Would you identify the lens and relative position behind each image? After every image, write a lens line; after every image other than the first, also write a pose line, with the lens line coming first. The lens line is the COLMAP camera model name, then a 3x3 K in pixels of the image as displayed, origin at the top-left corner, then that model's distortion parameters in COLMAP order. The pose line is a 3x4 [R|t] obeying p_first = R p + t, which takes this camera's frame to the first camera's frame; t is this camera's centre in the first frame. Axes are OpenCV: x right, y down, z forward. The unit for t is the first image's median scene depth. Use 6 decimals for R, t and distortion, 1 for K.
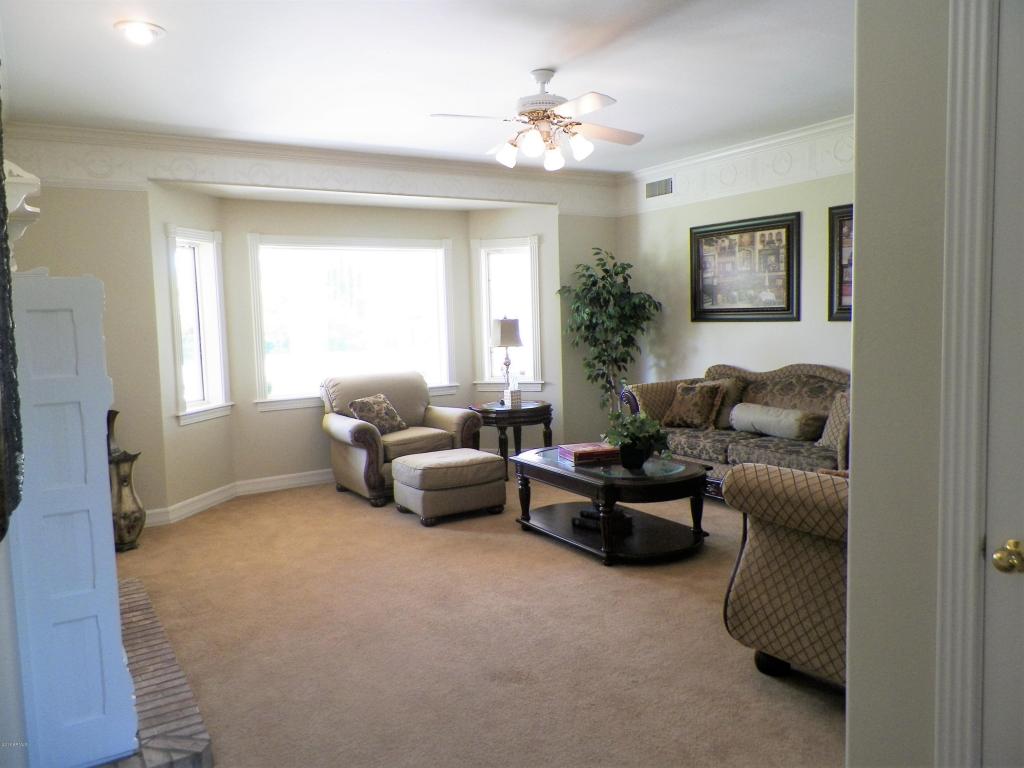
lens RADIAL K [[766.7, 0, 500.6], [0, 766.7, 378.2], [0, 0, 1]] dist [0.000300, -0.000680]
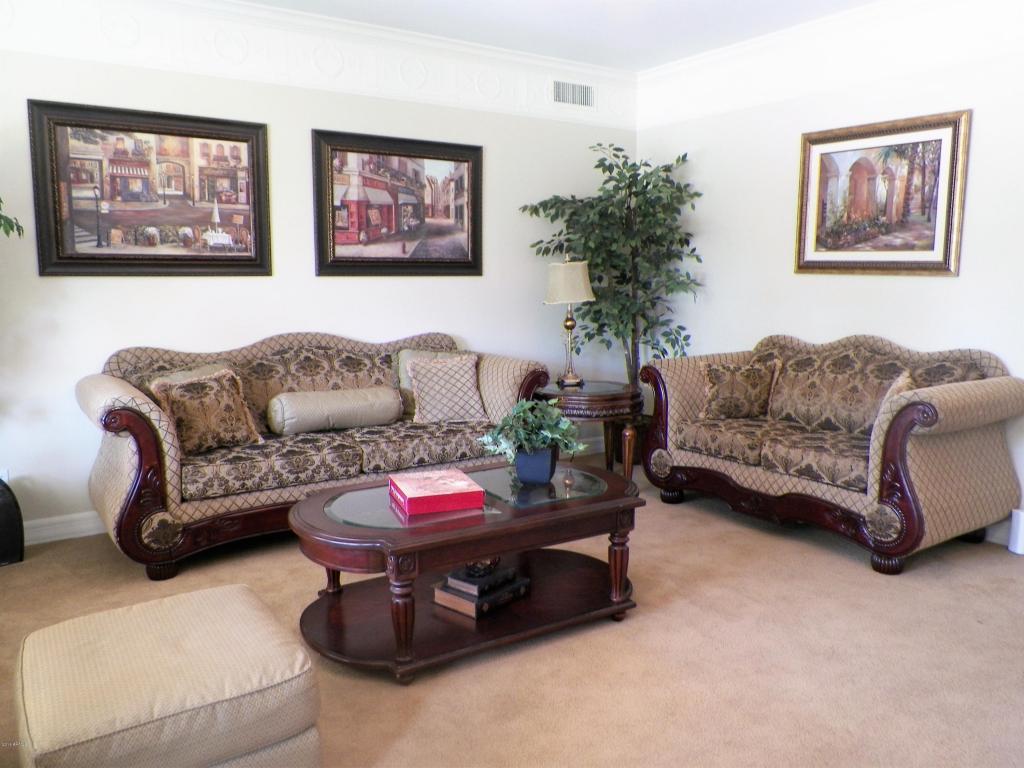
lens RADIAL K [[808.3, 0, 523.3], [0, 808.3, 383.0], [0, 0, 1]] dist [0.000596, 0.001545]
pose [[-0.044715, -0.108015, 0.993143, -0.392820], [0.082573, 0.990336, 0.111428, -0.038068], [-0.995581, 0.086990, -0.035363, 0.776531]]
